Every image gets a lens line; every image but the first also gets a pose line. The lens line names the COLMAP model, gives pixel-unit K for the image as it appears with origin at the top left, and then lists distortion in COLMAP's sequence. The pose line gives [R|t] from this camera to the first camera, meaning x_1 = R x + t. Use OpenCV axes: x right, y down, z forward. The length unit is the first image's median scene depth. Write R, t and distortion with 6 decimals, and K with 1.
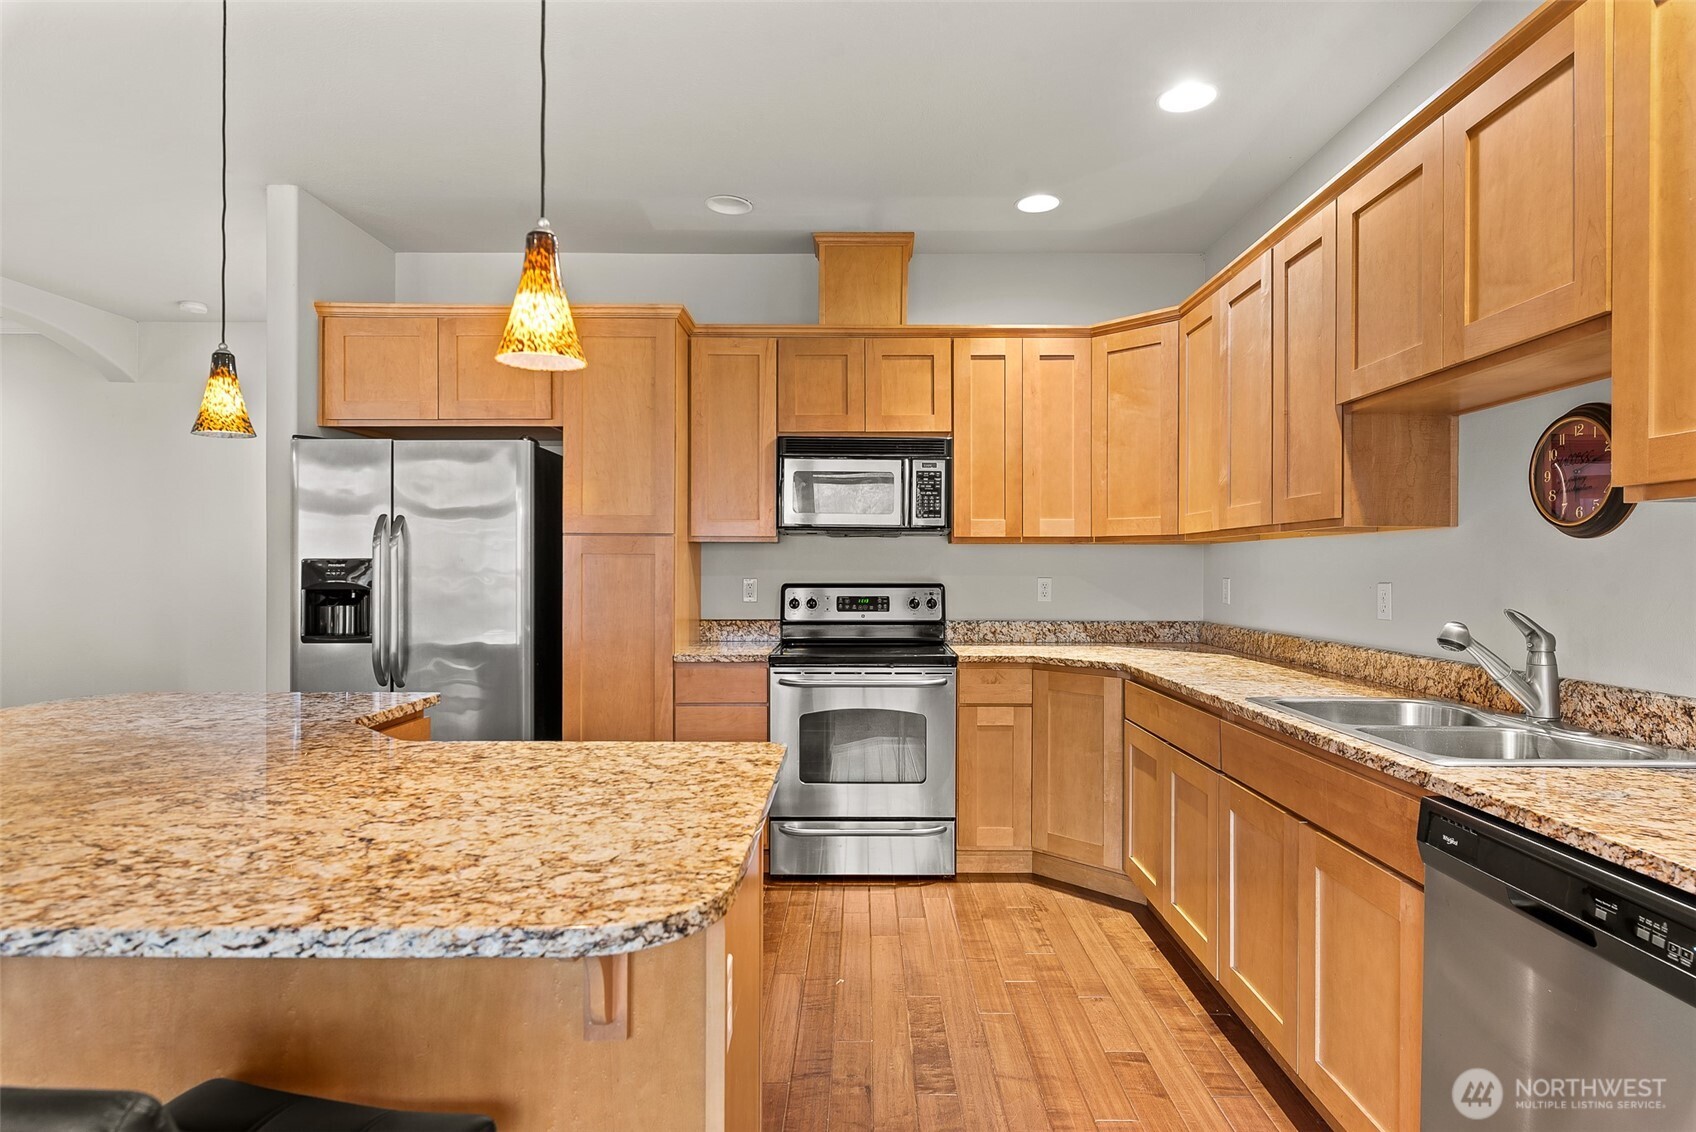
lens RADIAL K [[912.6, 0, 859.0], [0, 912.6, 569.2], [0, 0, 1]] dist [0.000713, -0.000031]
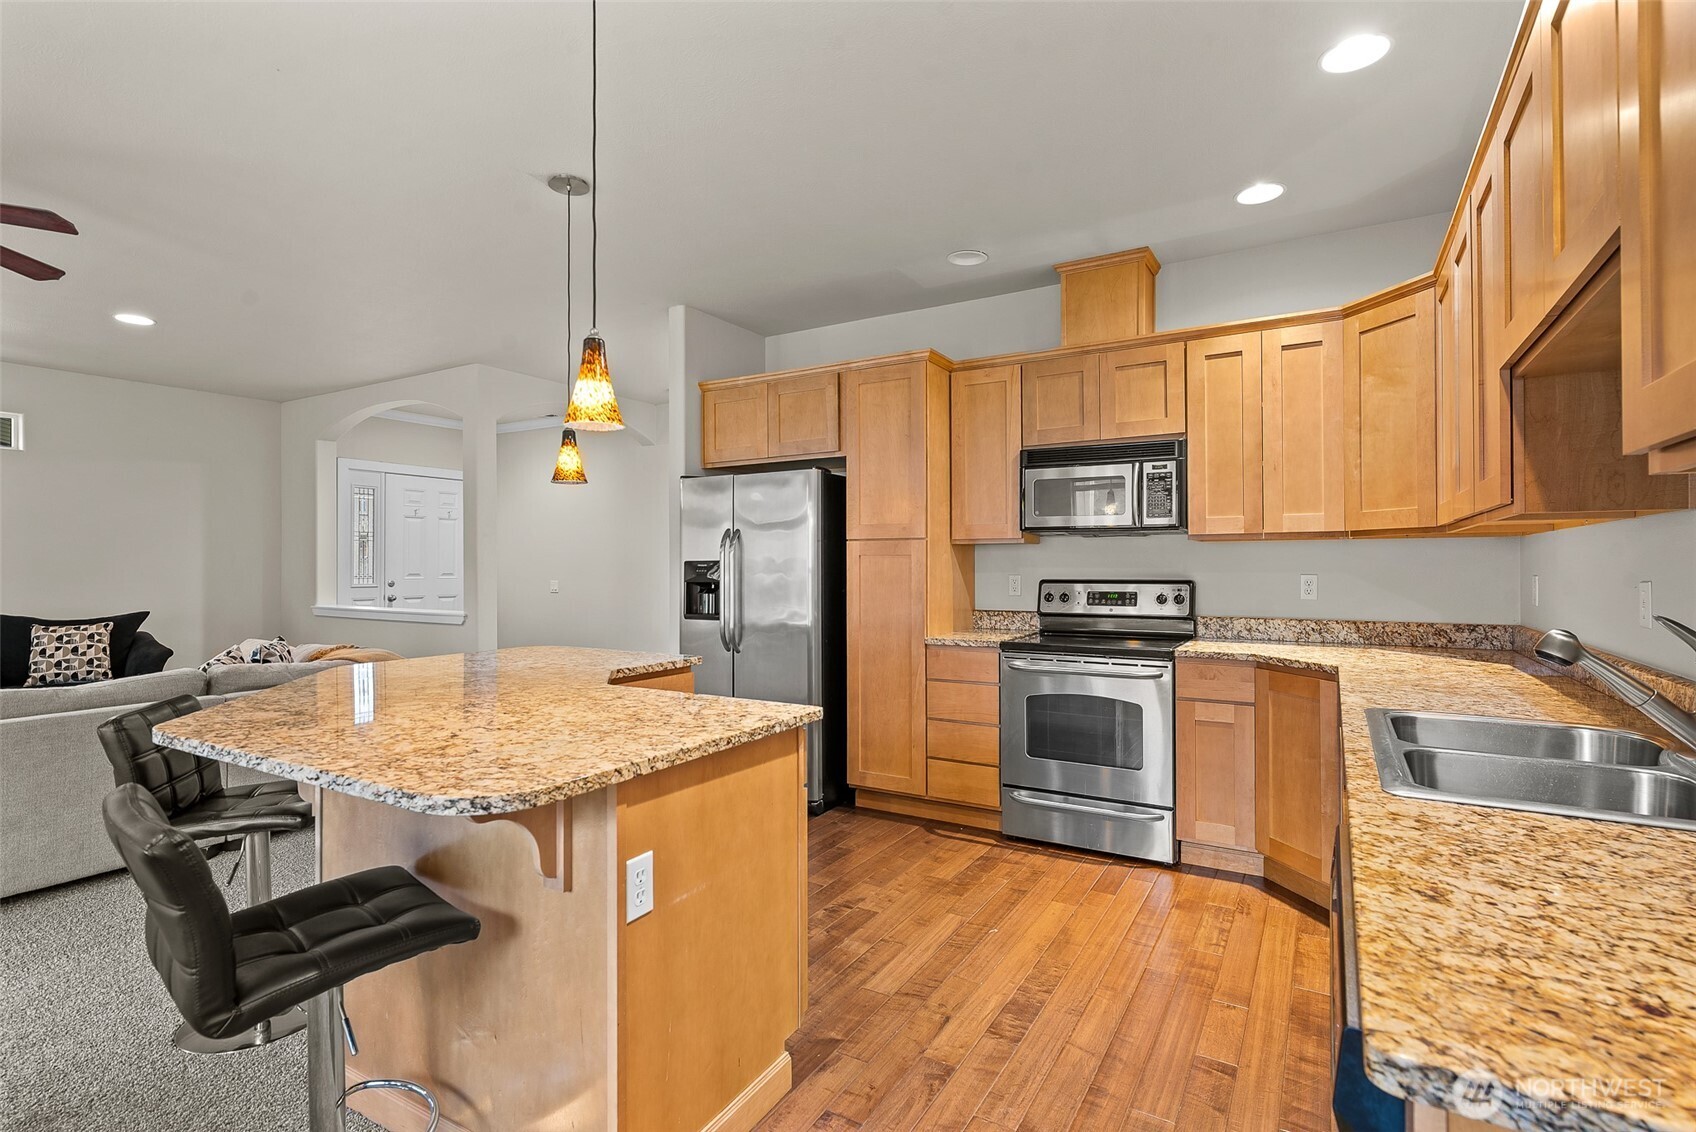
lens RADIAL K [[797.5, 0, 861.2], [0, 797.5, 560.9], [0, 0, 1]] dist [-0.000770, -0.000688]
pose [[0.863349, -0.007488, -0.504552, 0.244462], [0.003752, 0.999958, -0.008421, 0.000162], [0.504594, 0.005377, 0.863340, 0.042884]]
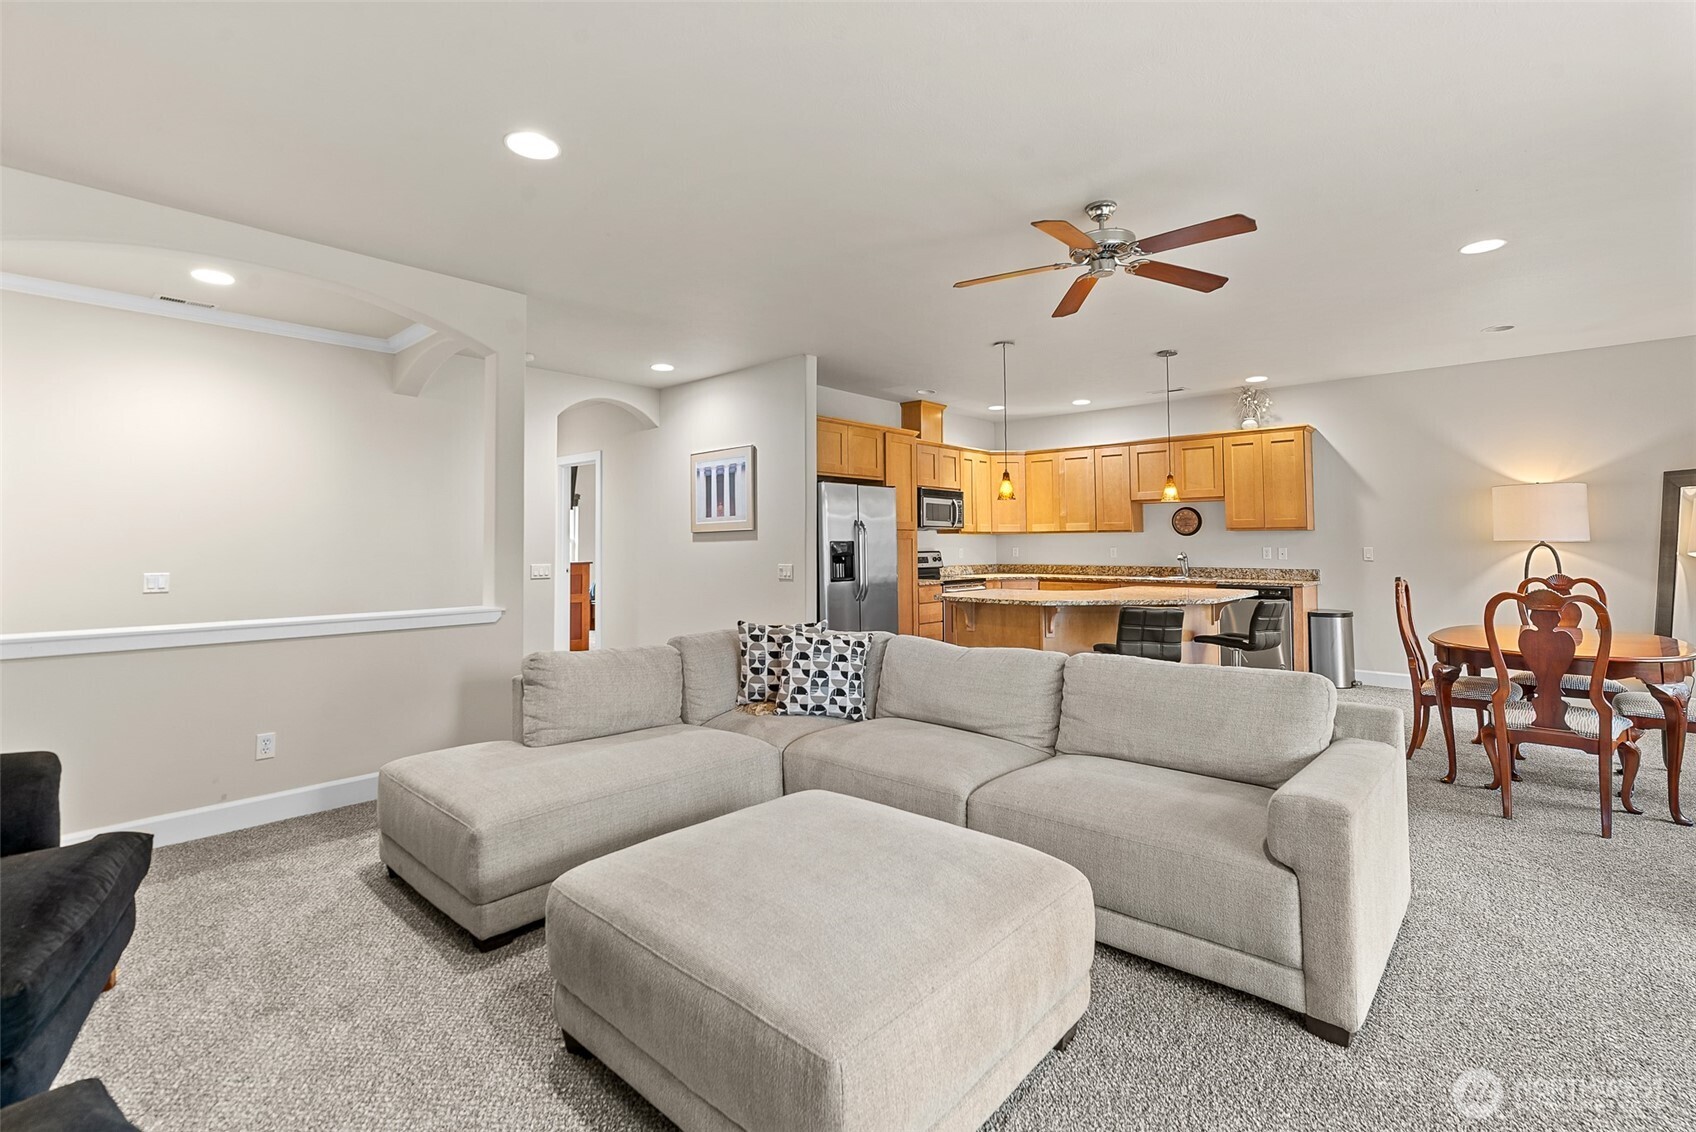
lens RADIAL K [[754.3, 0, 864.3], [0, 754.3, 505.8], [0, 0, 1]] dist [0.003572, 0.000305]
pose [[0.664412, 0.032341, 0.746666, -1.640142], [0.008134, 0.998691, -0.050496, -0.003779], [-0.747322, 0.039624, 0.663280, -0.164791]]
